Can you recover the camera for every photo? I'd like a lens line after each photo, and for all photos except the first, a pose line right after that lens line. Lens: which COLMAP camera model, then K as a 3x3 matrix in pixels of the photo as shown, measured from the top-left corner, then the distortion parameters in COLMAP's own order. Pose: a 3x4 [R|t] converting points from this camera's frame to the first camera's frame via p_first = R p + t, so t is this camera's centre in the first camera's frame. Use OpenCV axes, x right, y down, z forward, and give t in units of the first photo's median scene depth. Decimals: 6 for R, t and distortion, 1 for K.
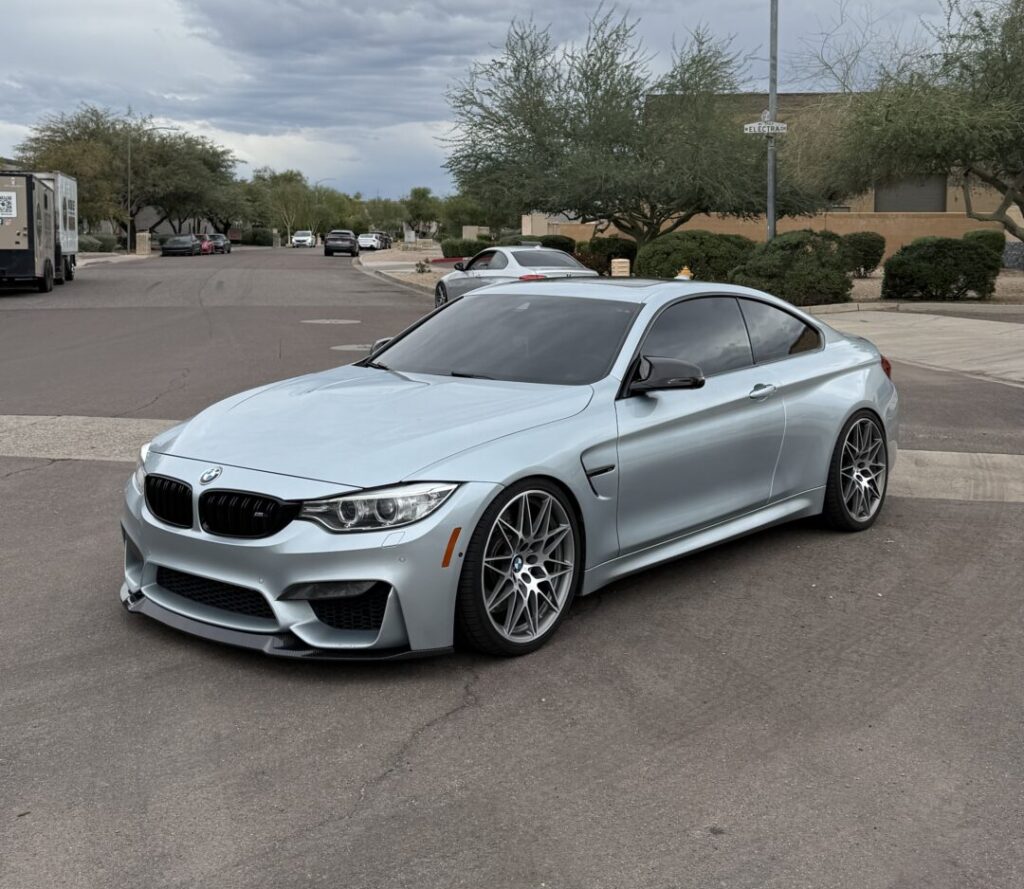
lens RADIAL K [[1305.4, 0, 510.9], [0, 1305.4, 441.6], [0, 0, 1]] dist [-0.015442, 0.000000]
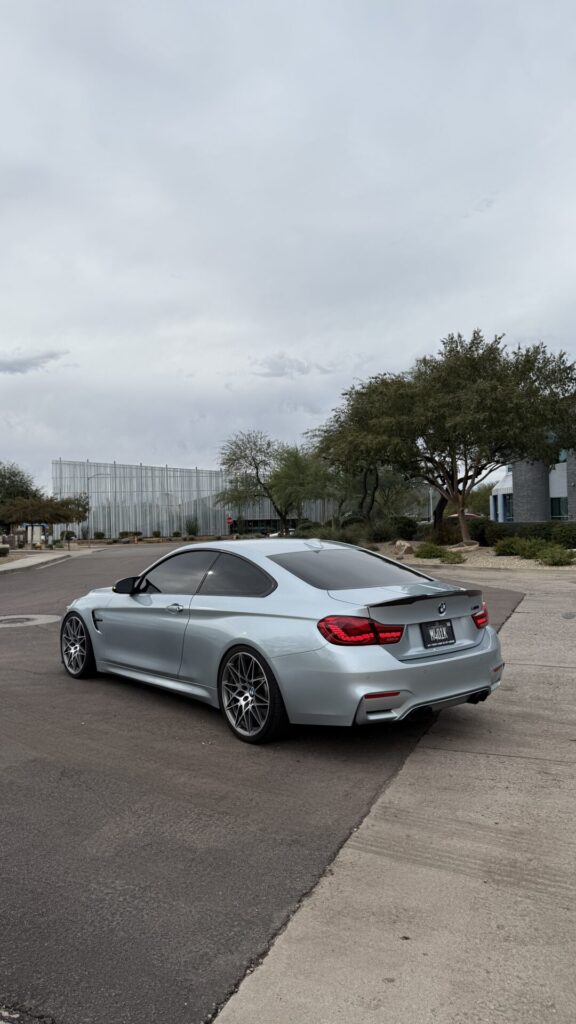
lens RADIAL K [[754.6, 0, 285.6], [0, 754.6, 513.0], [0, 0, 1]] dist [0.008633, 0.000237]
pose [[-0.190867, -0.020255, -0.981407, 0.266232], [-0.129496, 0.991569, 0.004720, -0.043401], [0.973037, 0.127989, -0.191880, 0.308907]]
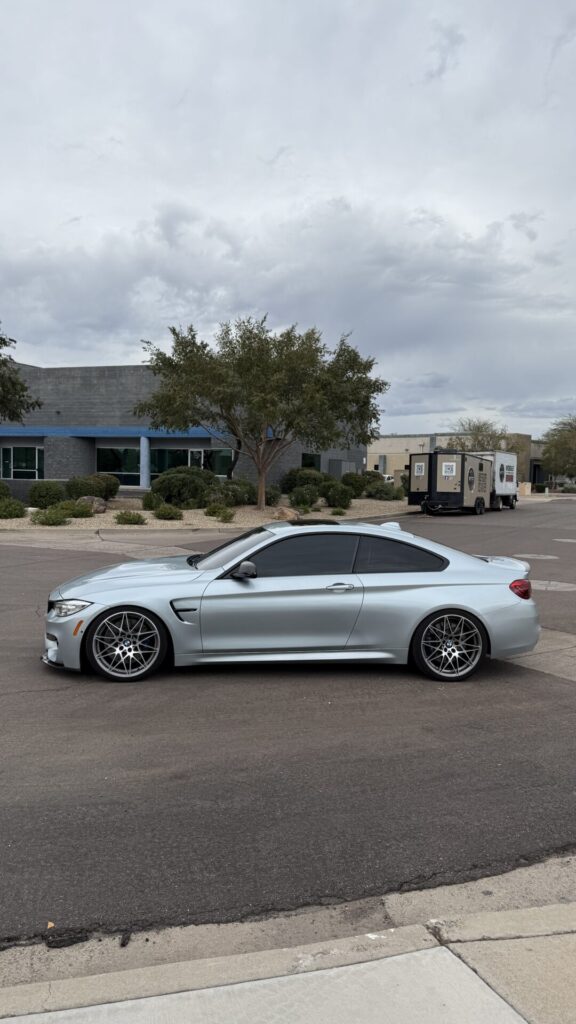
lens RADIAL K [[754.6, 0, 285.7], [0, 754.6, 514.7], [0, 0, 1]] dist [0.008633, 0.000237]
pose [[0.722731, 0.045637, -0.689622, 0.207886], [-0.122047, 0.990564, -0.062354, -0.015374], [0.680268, 0.129231, 0.721480, 0.035680]]
